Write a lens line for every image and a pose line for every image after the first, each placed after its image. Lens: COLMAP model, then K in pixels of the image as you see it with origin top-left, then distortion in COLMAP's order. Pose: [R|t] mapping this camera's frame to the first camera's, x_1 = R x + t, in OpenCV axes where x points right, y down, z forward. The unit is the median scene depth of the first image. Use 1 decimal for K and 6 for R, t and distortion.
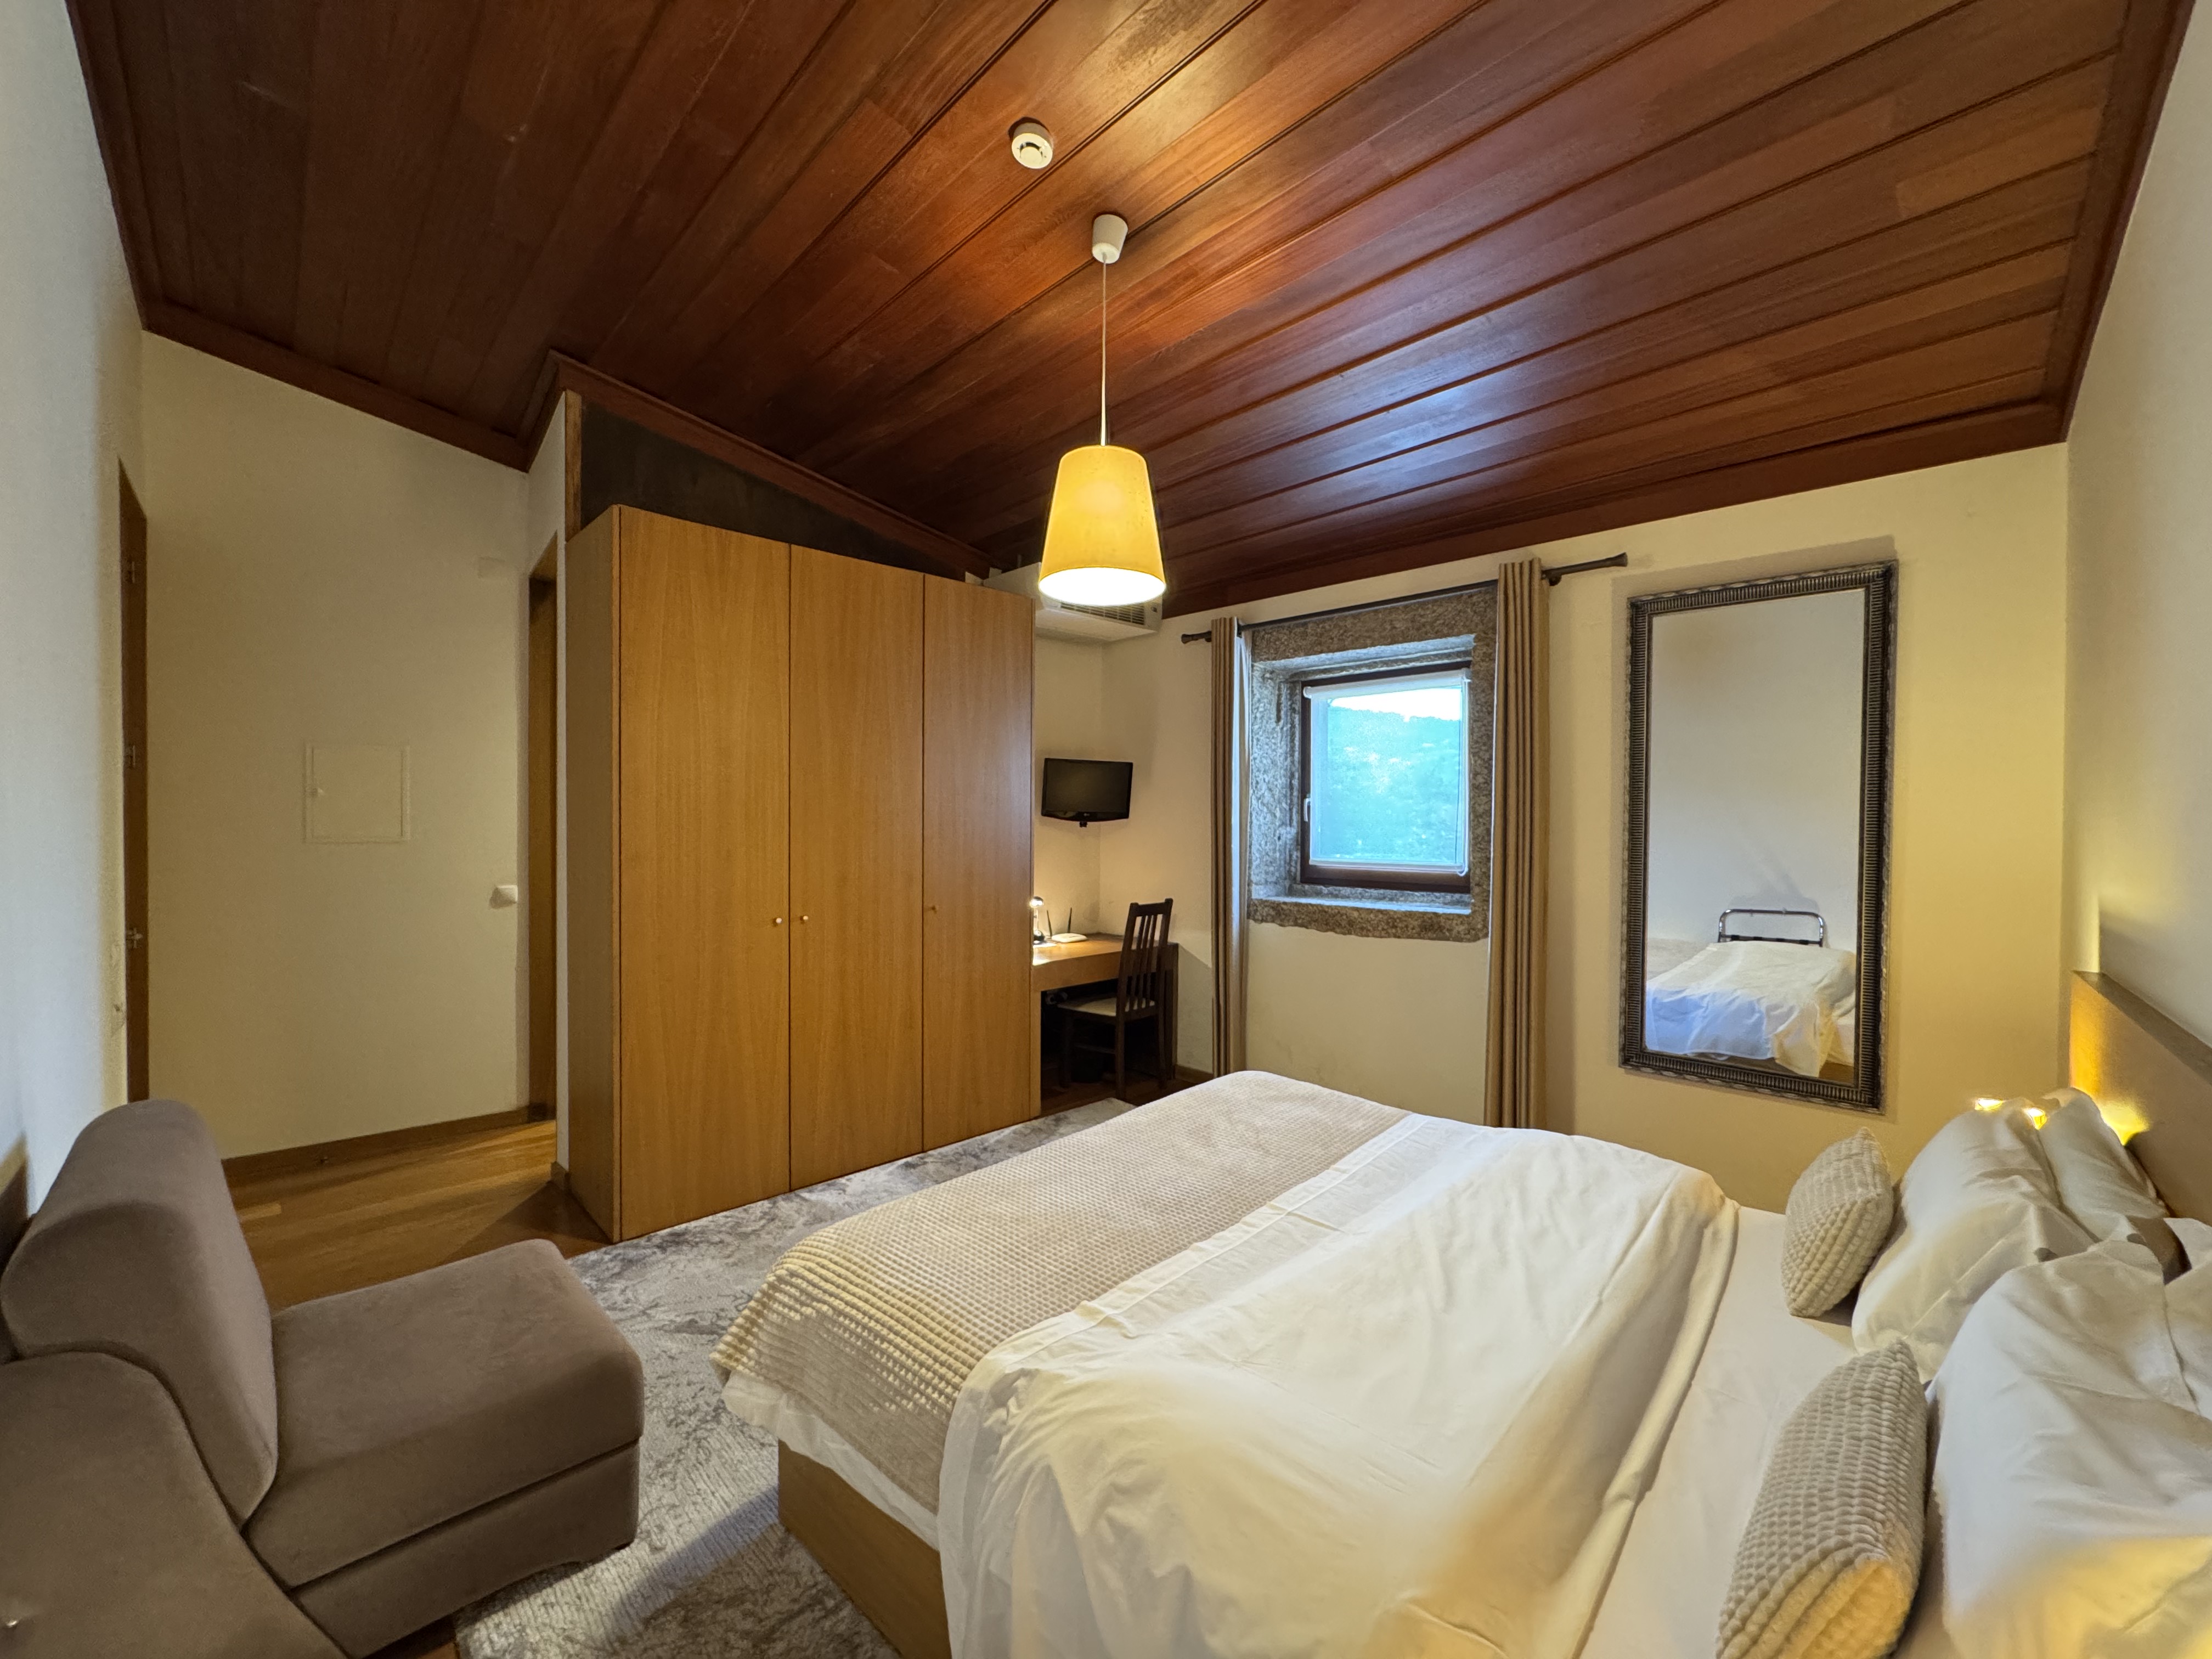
lens RADIAL K [[900.8, 0, 1106.0], [0, 900.8, 829.5], [0, 0, 1]] dist [-0.001113, 0.000063]
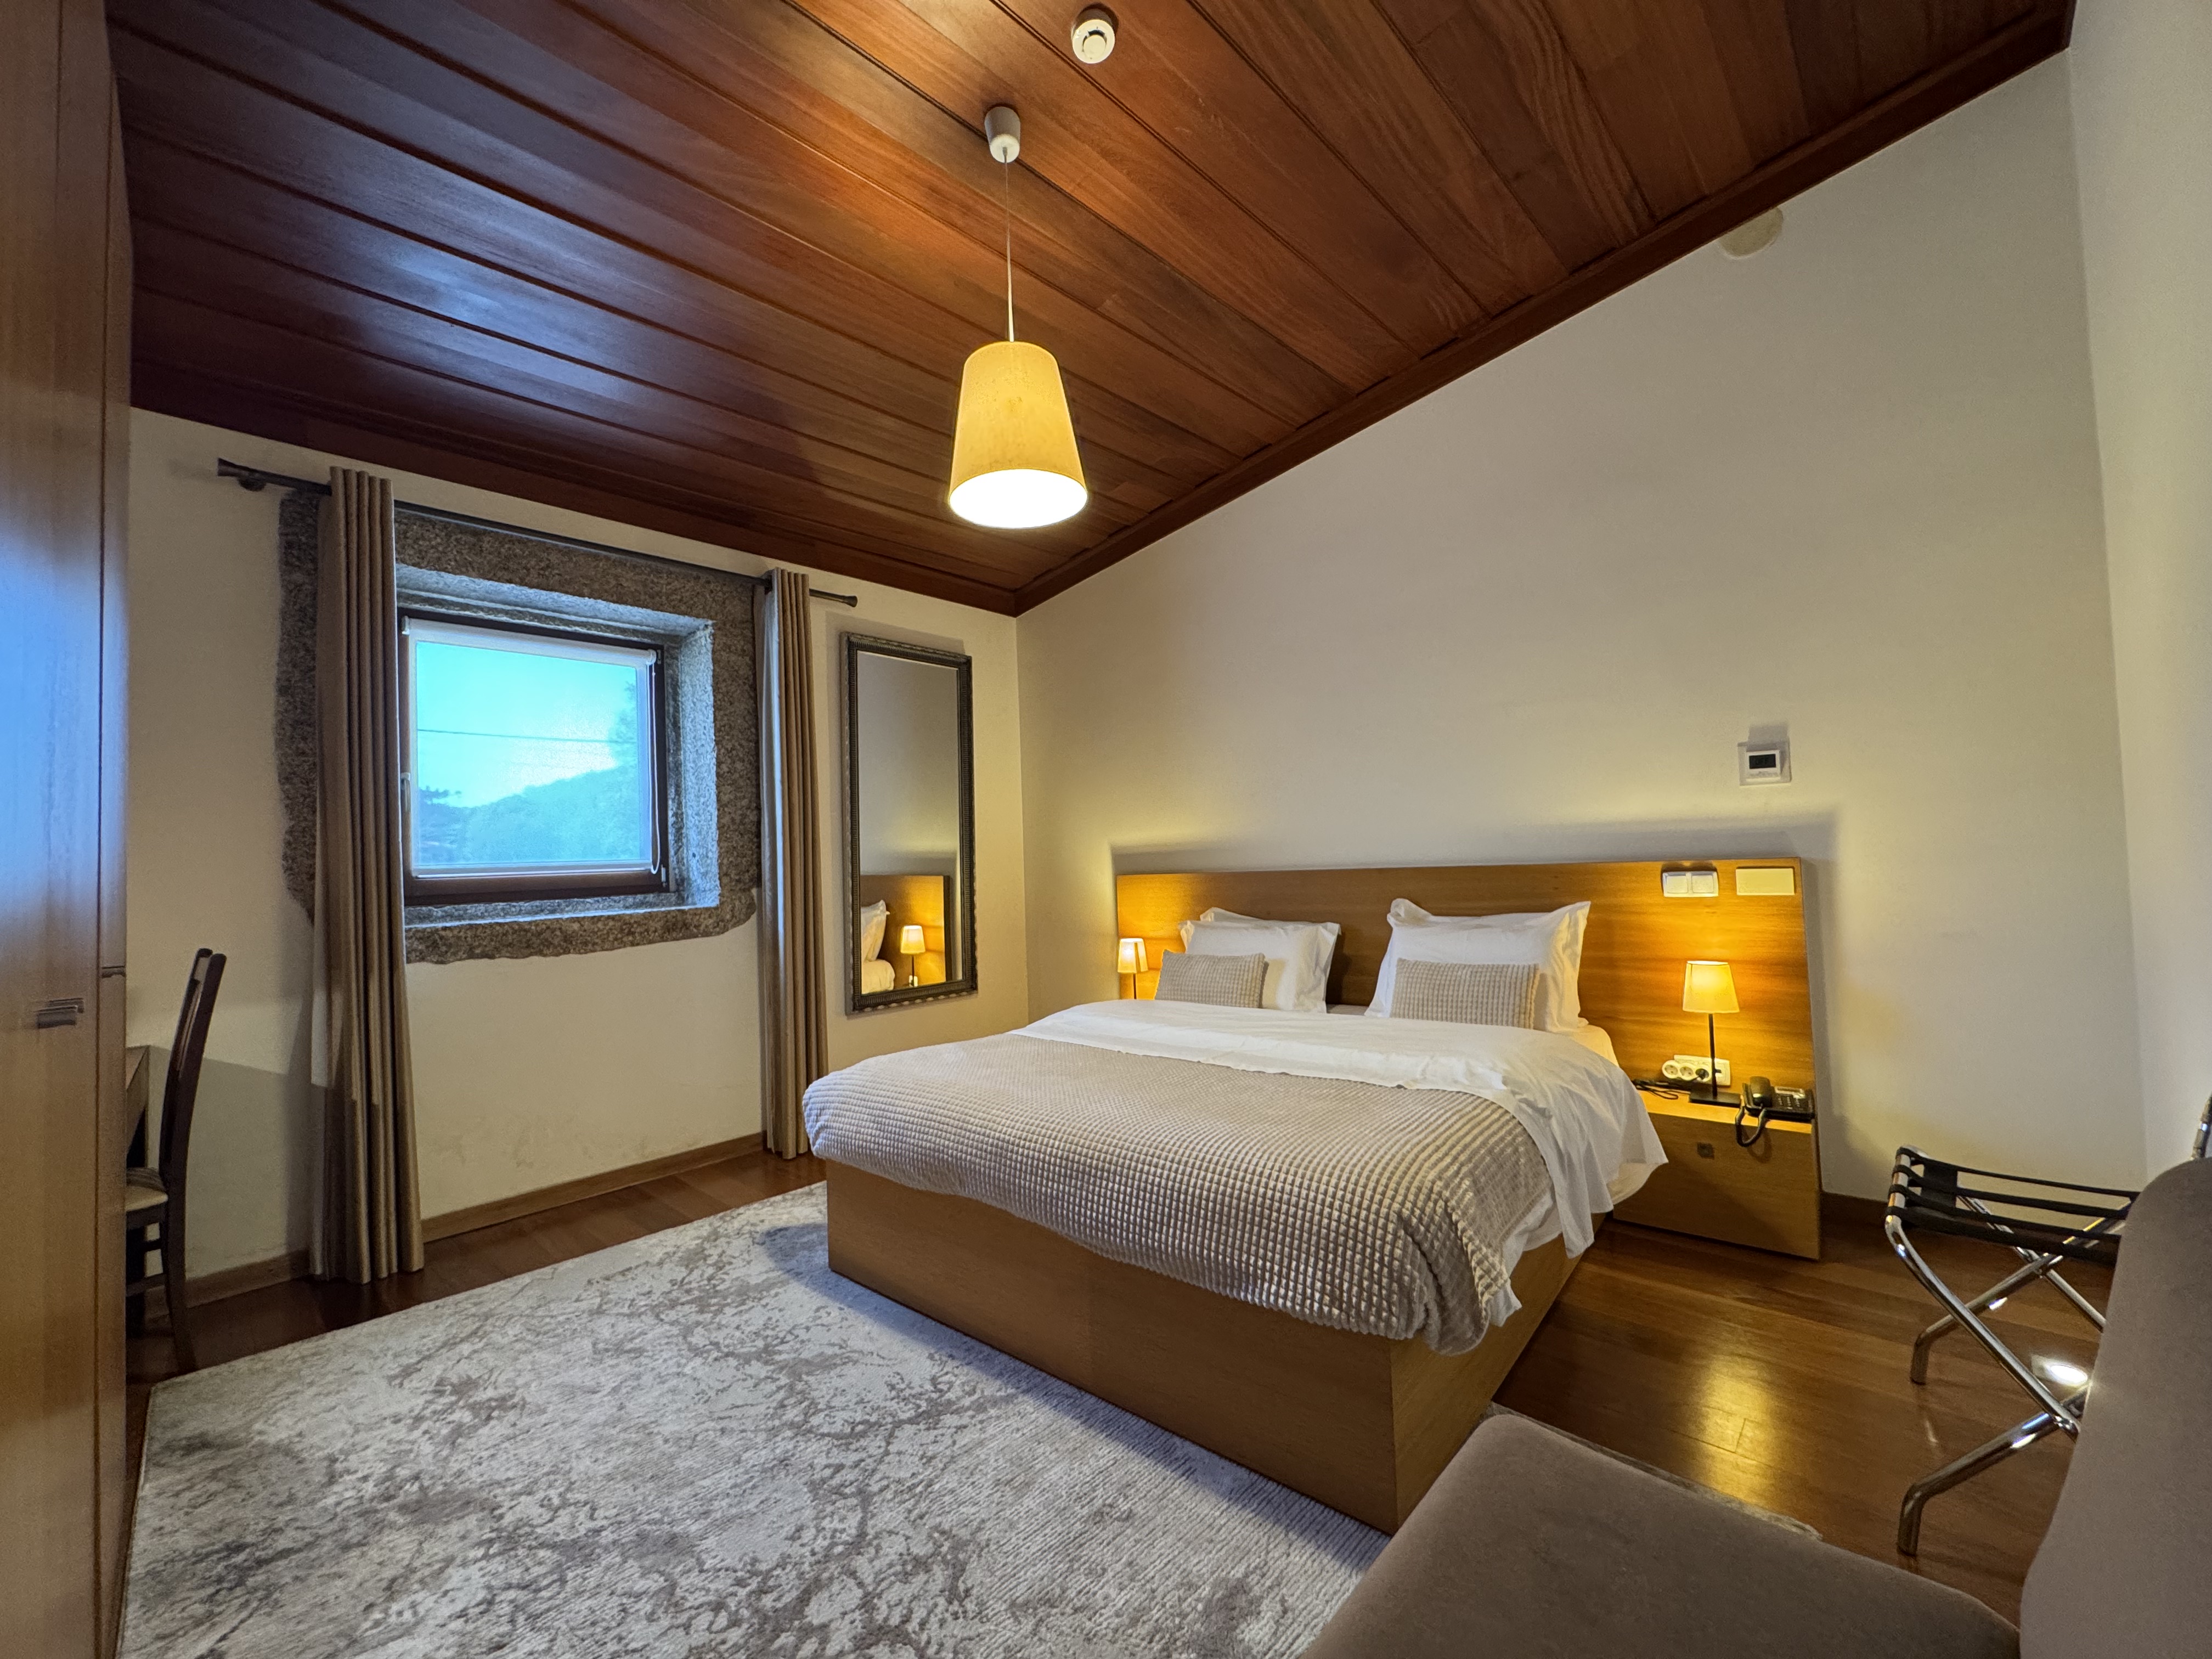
lens RADIAL K [[886.4, 0, 1106.0], [0, 886.4, 829.5], [0, 0, 1]] dist [-0.003566, 0.000468]
pose [[-0.040435, 0.031134, 0.998697, -0.521662], [0.050258, 0.998313, -0.029087, 0.055552], [-0.997917, 0.049016, -0.041931, 0.568508]]
